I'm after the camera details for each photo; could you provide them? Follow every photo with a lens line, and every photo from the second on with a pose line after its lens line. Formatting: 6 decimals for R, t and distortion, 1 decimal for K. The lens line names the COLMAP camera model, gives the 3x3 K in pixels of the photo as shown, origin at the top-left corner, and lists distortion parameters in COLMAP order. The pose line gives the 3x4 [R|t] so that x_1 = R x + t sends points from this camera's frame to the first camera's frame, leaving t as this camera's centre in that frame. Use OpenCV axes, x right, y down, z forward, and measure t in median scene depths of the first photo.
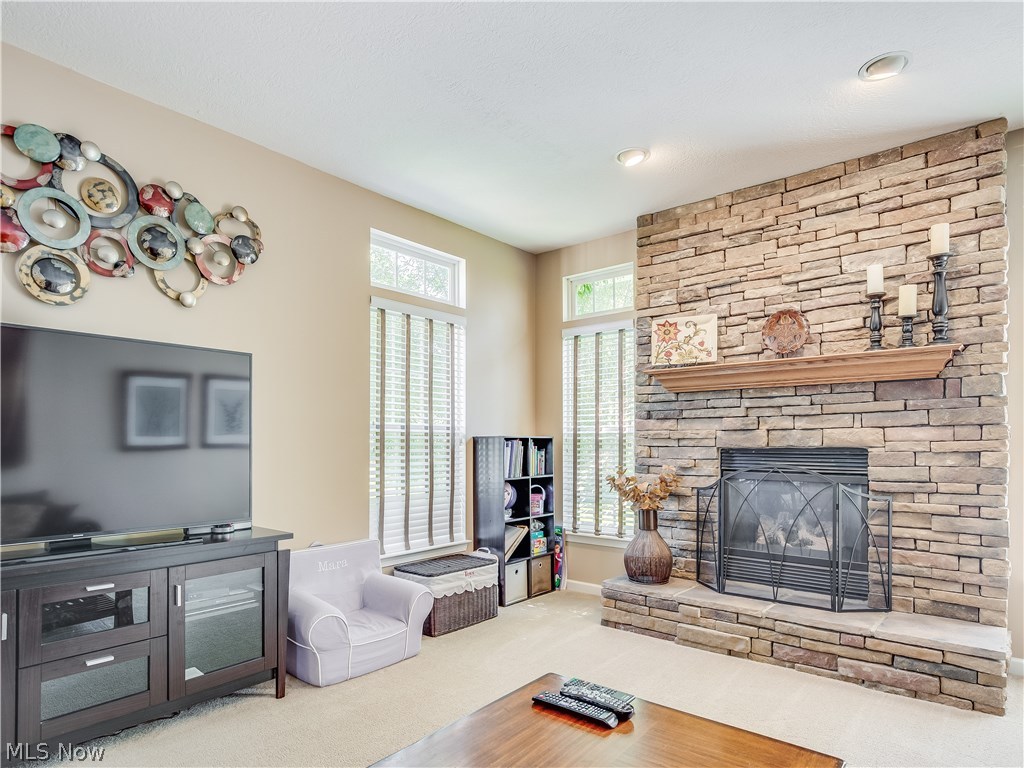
lens RADIAL K [[591.7, 0, 511.0], [0, 591.7, 434.3], [0, 0, 1]] dist [-0.002353, -0.001885]
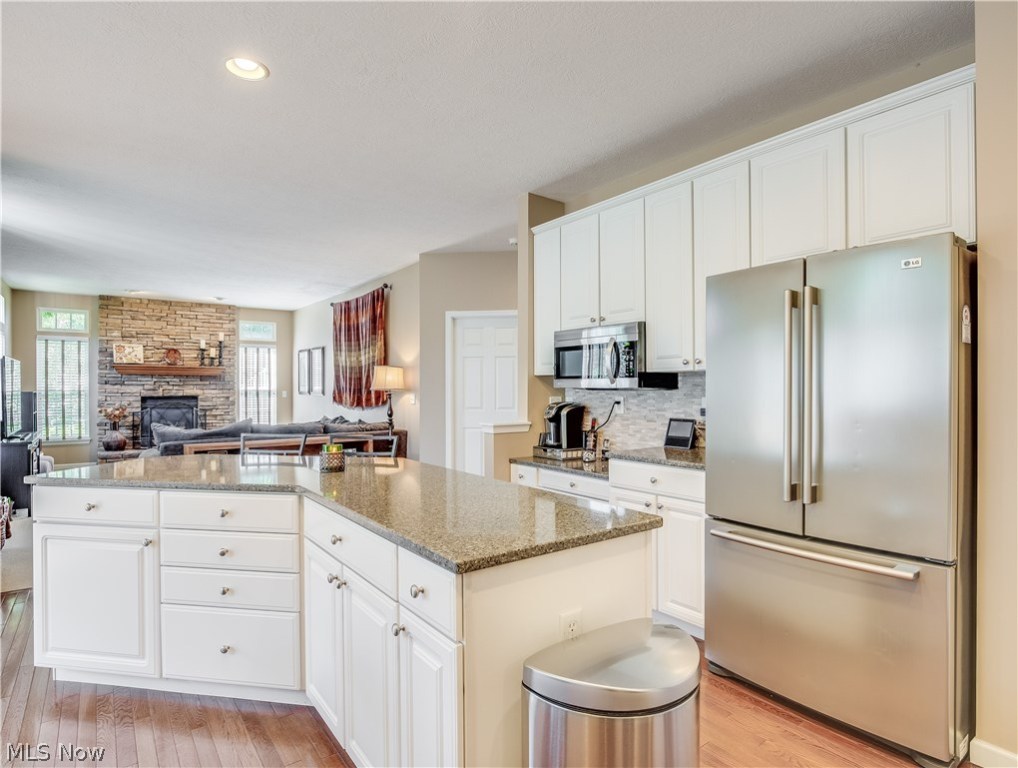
lens RADIAL K [[559.1, 0, 509.5], [0, 559.1, 391.0], [0, 0, 1]] dist [-0.002314, -0.000636]
pose [[0.238202, -0.000723, 0.971215, -1.767589], [-0.015560, 0.999869, 0.004561, -0.040237], [-0.971091, -0.016198, 0.238160, -1.233541]]
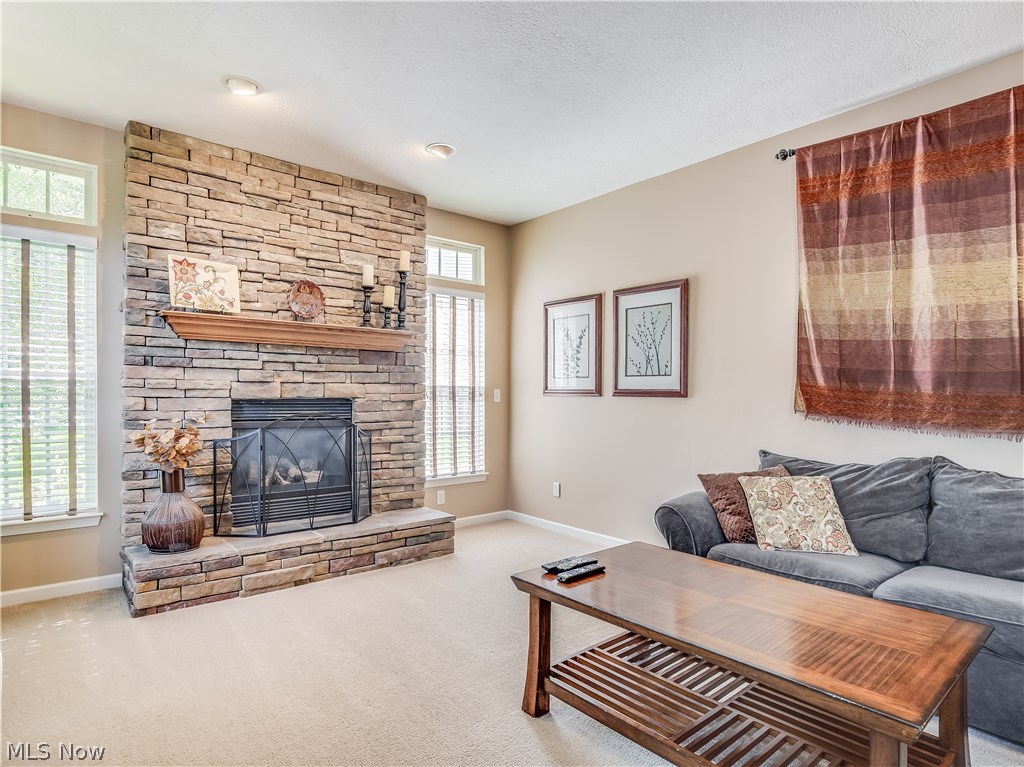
lens RADIAL K [[559.5, 0, 512.1], [0, 559.5, 398.3], [0, 0, 1]] dist [-0.004885, -0.001181]
pose [[0.188792, -0.001578, 0.982016, -0.536222], [-0.018582, 0.999814, 0.005179, 0.008882], [-0.981841, -0.019225, 0.188728, 0.381151]]
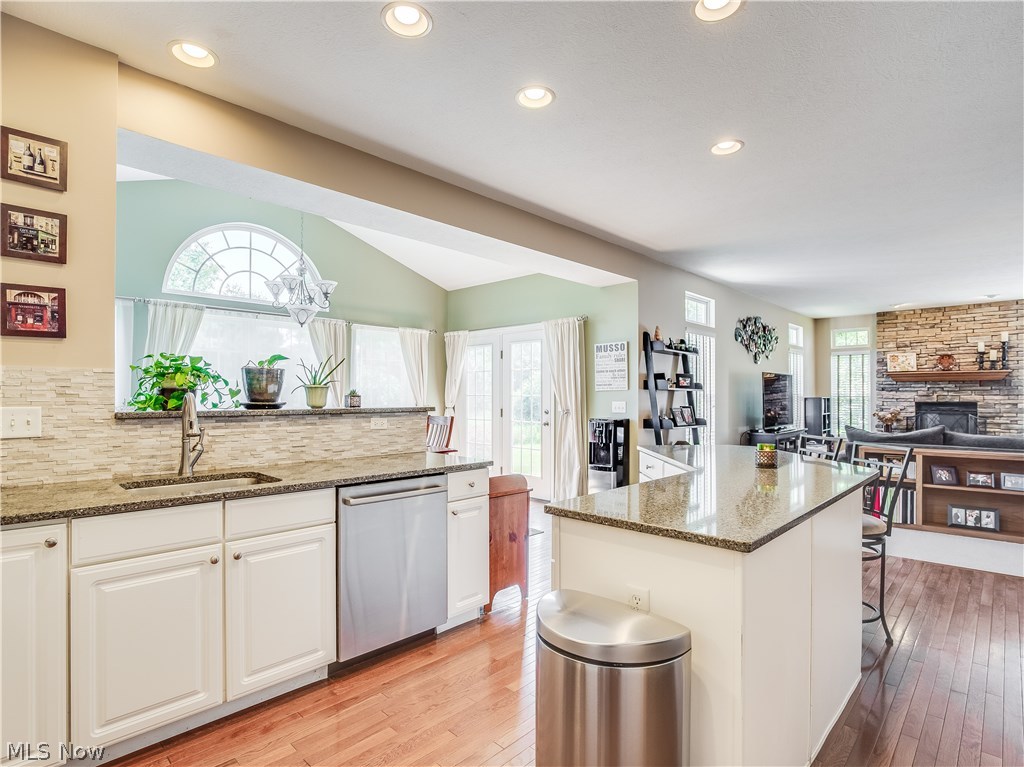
lens RADIAL K [[522.7, 0, 510.8], [0, 522.7, 391.2], [0, 0, 1]] dist [-0.022303, 0.000206]
pose [[0.996993, 0.000769, -0.077485, -1.433253], [-0.000156, 0.999969, 0.007911, -0.049073], [0.077488, -0.007875, 0.996962, -1.637448]]
